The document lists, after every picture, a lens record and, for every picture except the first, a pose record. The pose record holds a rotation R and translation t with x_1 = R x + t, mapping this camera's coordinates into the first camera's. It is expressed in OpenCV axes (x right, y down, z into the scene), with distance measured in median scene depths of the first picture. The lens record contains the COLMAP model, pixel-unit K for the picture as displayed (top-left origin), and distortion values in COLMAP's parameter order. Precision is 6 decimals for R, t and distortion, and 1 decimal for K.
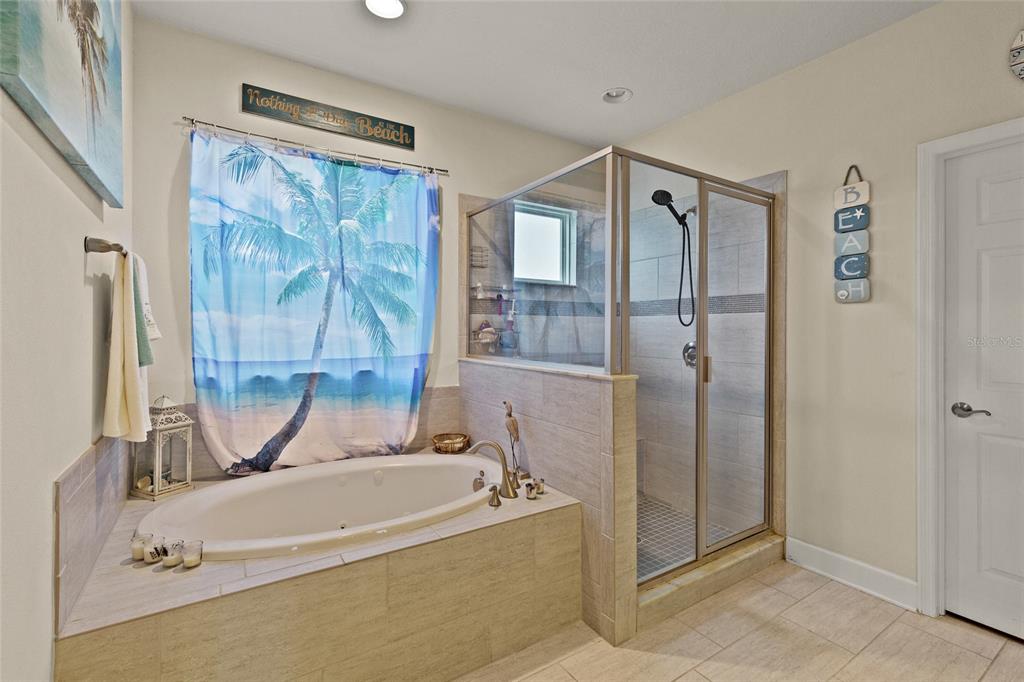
lens RADIAL K [[459.6, 0, 510.7], [0, 459.6, 341.9], [0, 0, 1]] dist [0.002804, -0.001617]
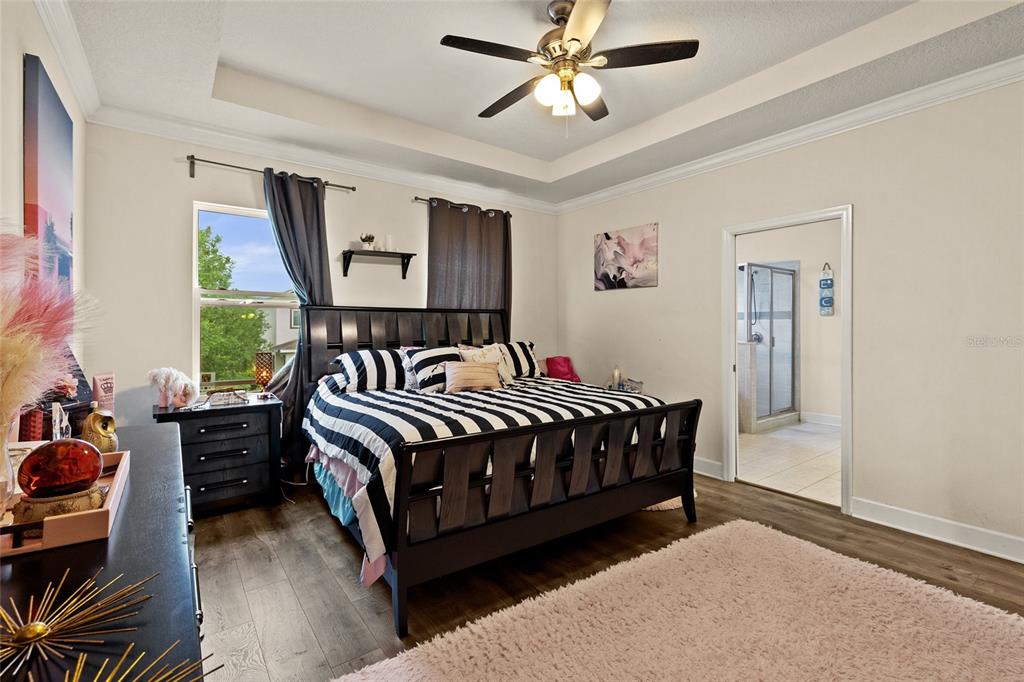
lens RADIAL K [[459.6, 0, 513.3], [0, 459.6, 335.1], [0, 0, 1]] dist [0.002804, -0.001617]
pose [[0.998364, -0.001459, 0.057156, -1.052199], [0.001690, 0.999991, -0.003984, 0.025567], [-0.057150, 0.004074, 0.998357, -1.338503]]
